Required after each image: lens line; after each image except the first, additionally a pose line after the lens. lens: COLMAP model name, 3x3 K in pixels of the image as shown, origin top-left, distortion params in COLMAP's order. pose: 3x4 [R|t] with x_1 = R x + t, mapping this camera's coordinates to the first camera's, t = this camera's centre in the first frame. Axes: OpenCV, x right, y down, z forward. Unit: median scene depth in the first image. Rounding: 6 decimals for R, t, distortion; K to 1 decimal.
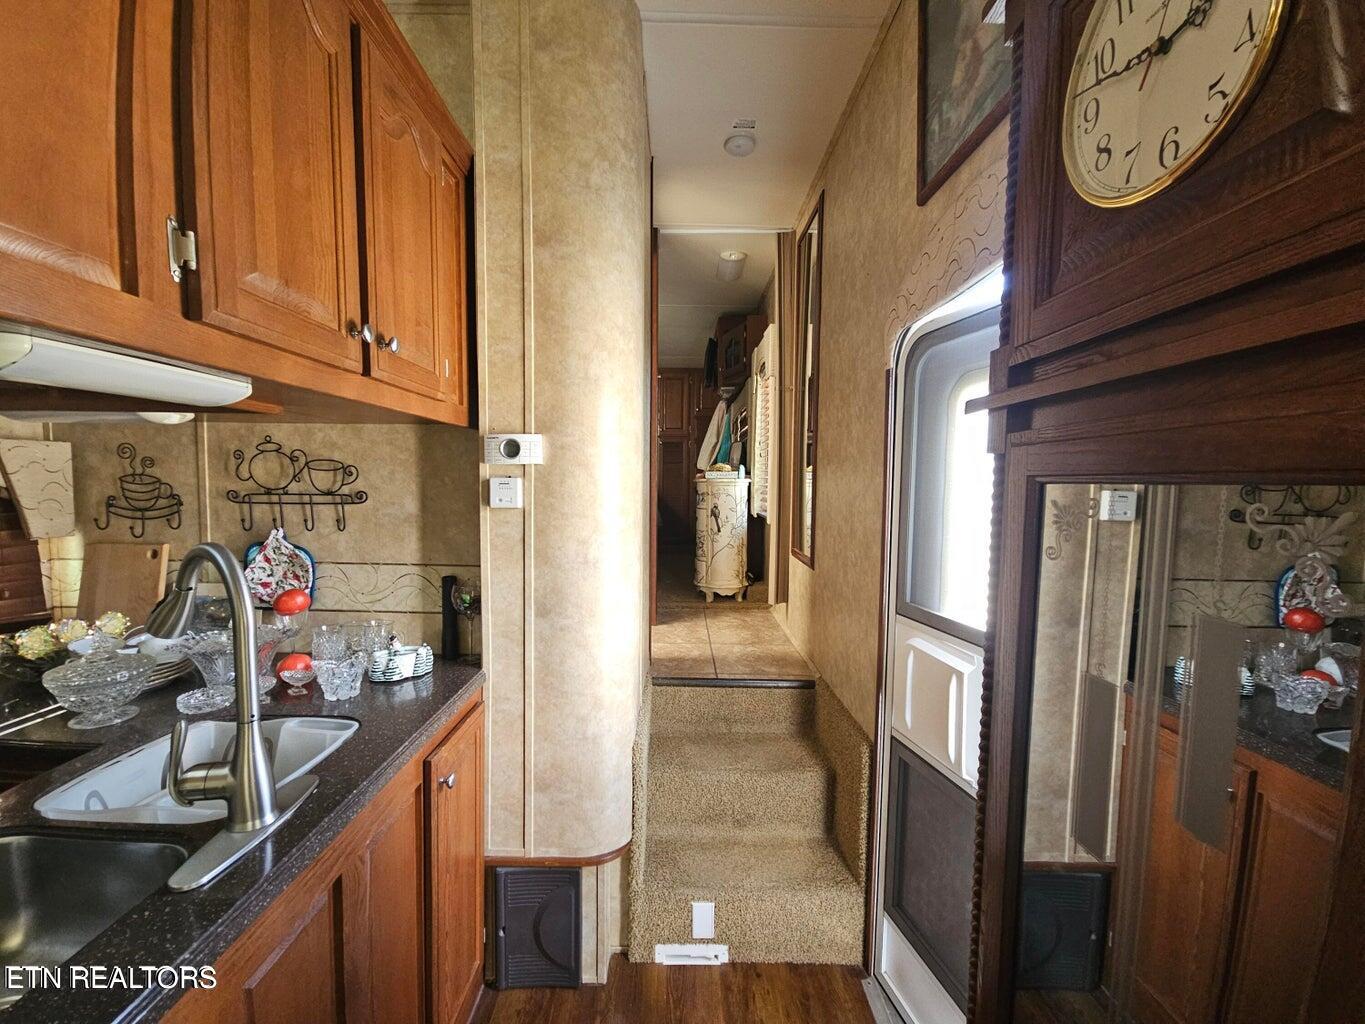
lens RADIAL K [[553.0, 0, 689.9], [0, 553.0, 513.7], [0, 0, 1]] dist [0.007945, -0.006951]
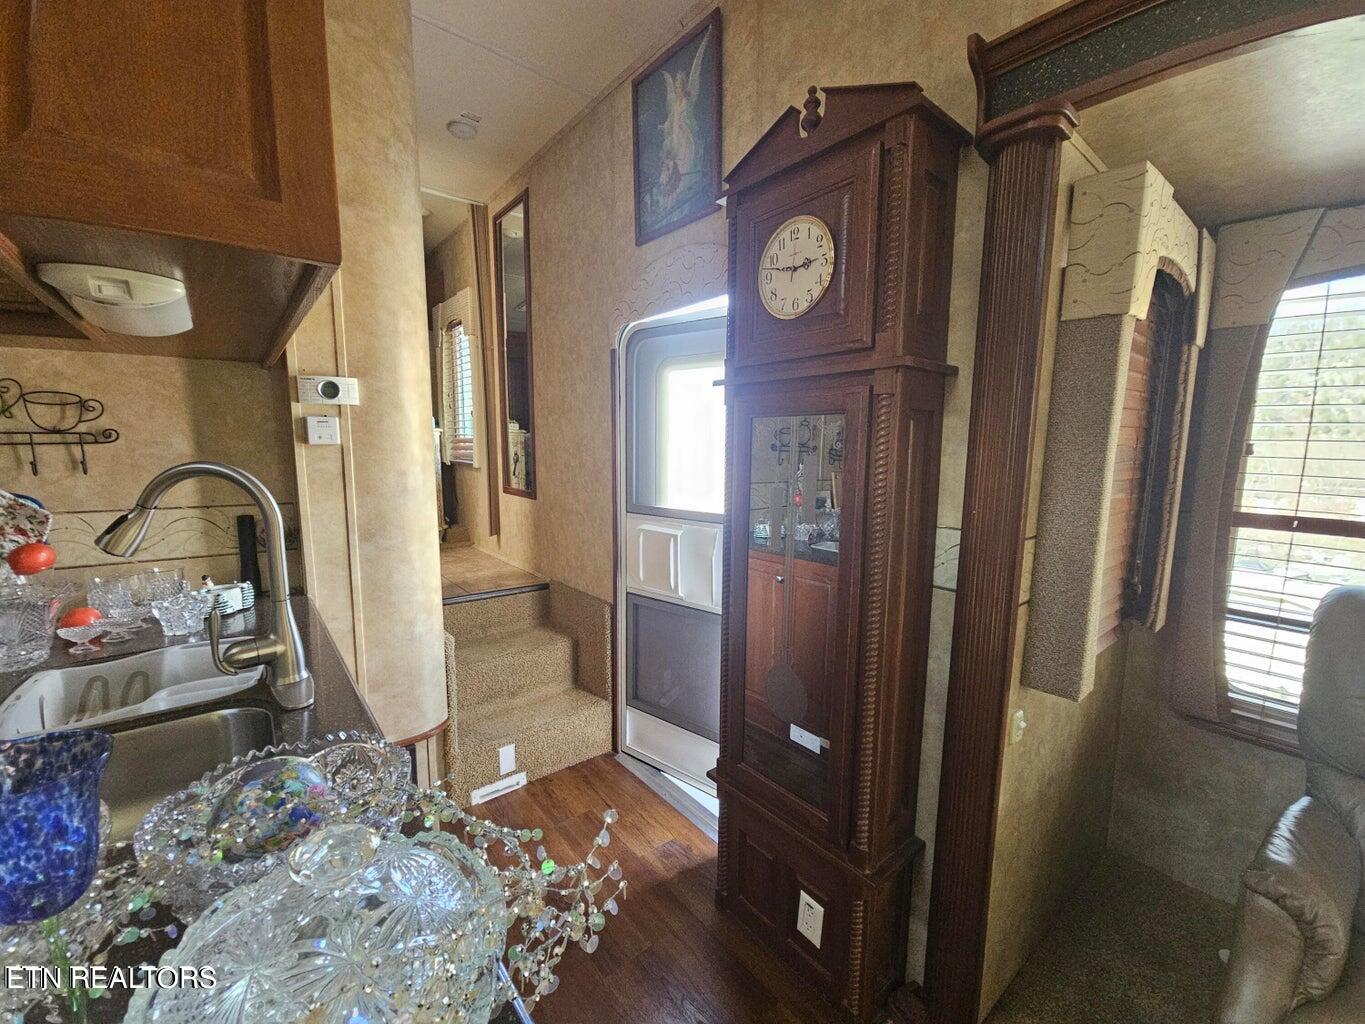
lens RADIAL K [[553.0, 0, 689.9], [0, 553.0, 513.7], [0, 0, 1]] dist [0.007945, -0.006951]
pose [[0.775152, -0.087123, 0.625739, -0.455828], [0.039981, 0.995225, 0.089040, 0.055254], [-0.630509, -0.044001, 0.774934, -0.300032]]
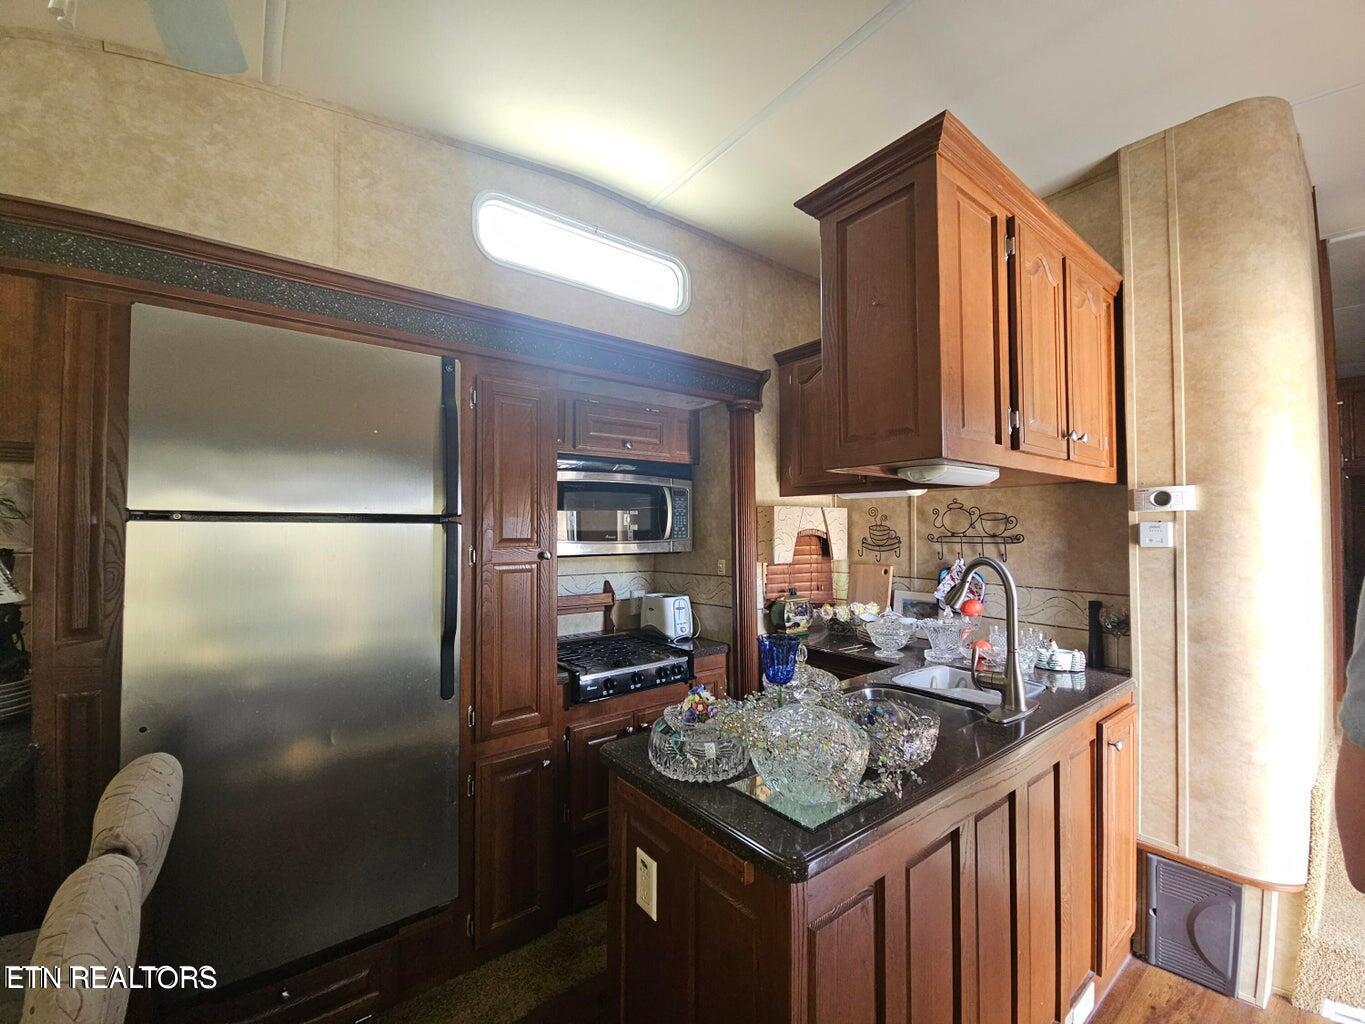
lens RADIAL K [[565.1, 0, 657.8], [0, 565.1, 516.5], [0, 0, 1]] dist [0.009093, -0.008085]
pose [[0.588895, -0.029918, -0.807655, 0.030778], [-0.045548, 0.996498, -0.070124, 0.058822], [0.806925, 0.078083, 0.585470, -0.608584]]
